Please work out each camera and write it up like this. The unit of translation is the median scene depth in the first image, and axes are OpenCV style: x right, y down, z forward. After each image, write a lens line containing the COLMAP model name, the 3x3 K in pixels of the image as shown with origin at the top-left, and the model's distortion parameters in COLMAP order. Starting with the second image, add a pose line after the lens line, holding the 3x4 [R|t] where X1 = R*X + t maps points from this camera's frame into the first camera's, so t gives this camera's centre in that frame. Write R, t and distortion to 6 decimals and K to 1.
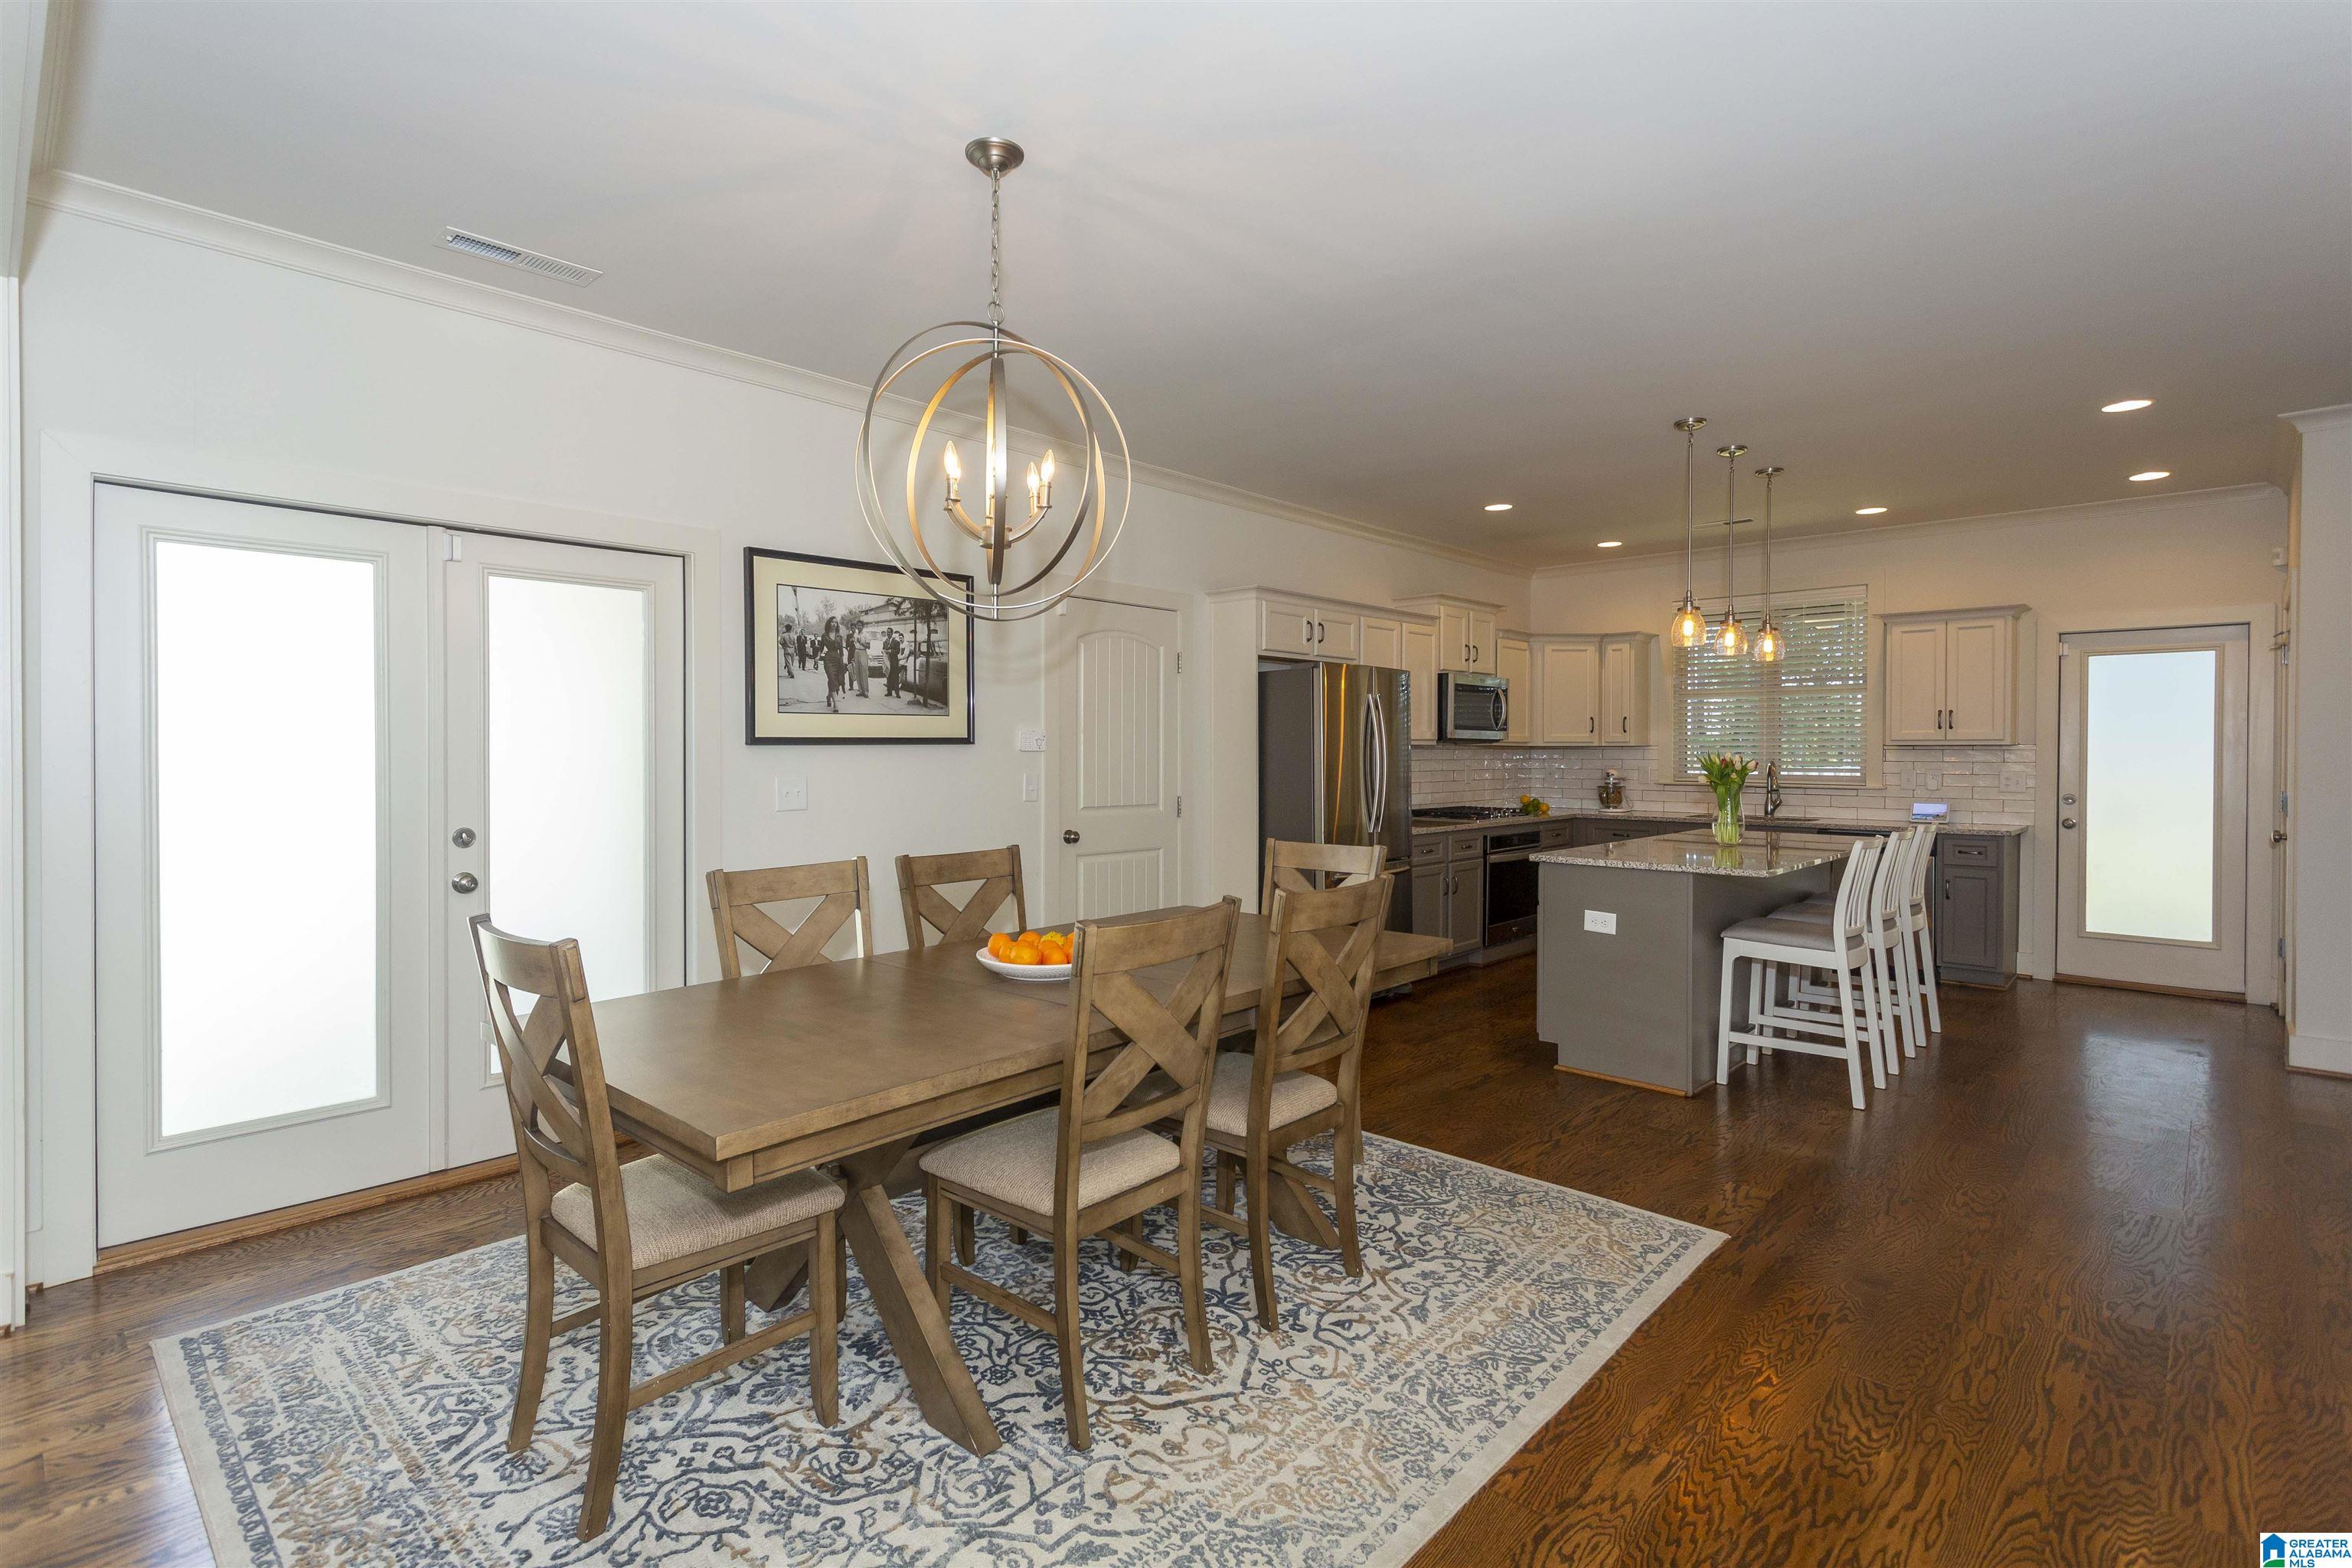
lens RADIAL K [[1133.3, 0, 1141.6], [0, 1133.3, 759.8], [0, 0, 1]] dist [-0.002753, 0.005765]
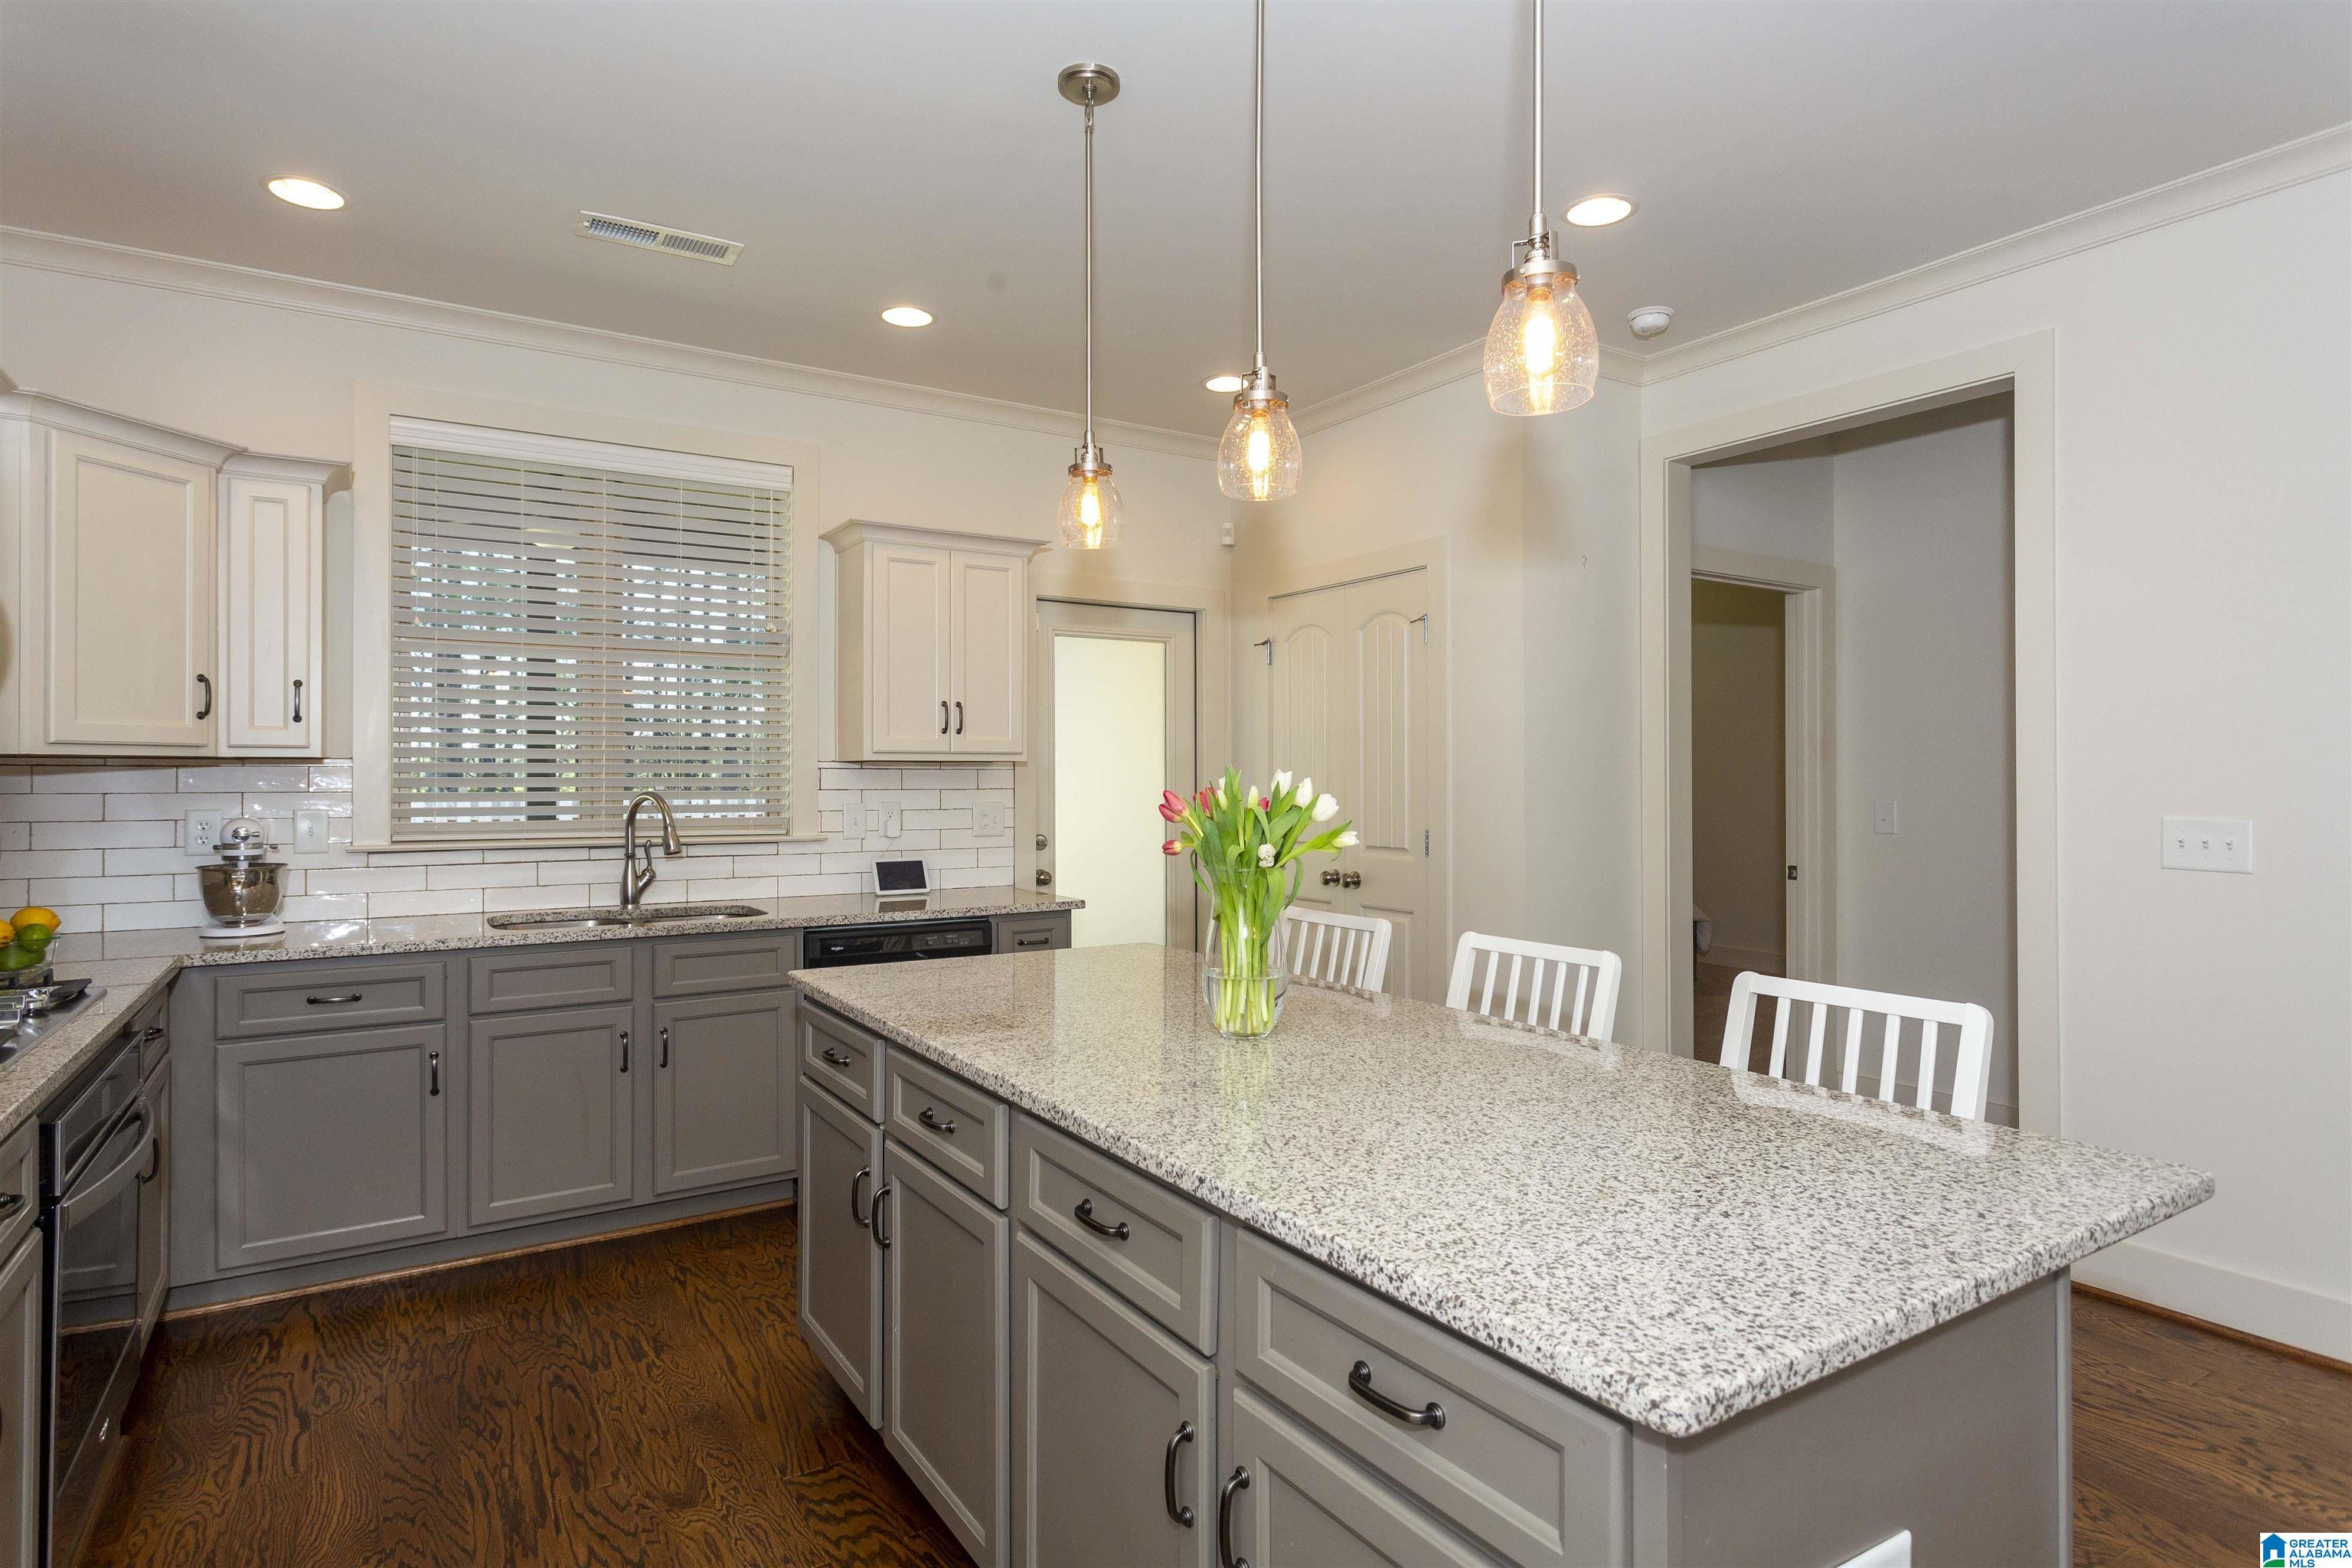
lens RADIAL K [[1239.6, 0, 1178.0], [0, 1239.6, 767.3], [0, 0, 1]] dist [-0.002025, 0.002717]
pose [[0.241469, 0.001070, 0.970408, 0.167691], [0.003065, 0.999994, -0.001865, -0.012410], [-0.970404, 0.003425, 0.241464, 1.071485]]
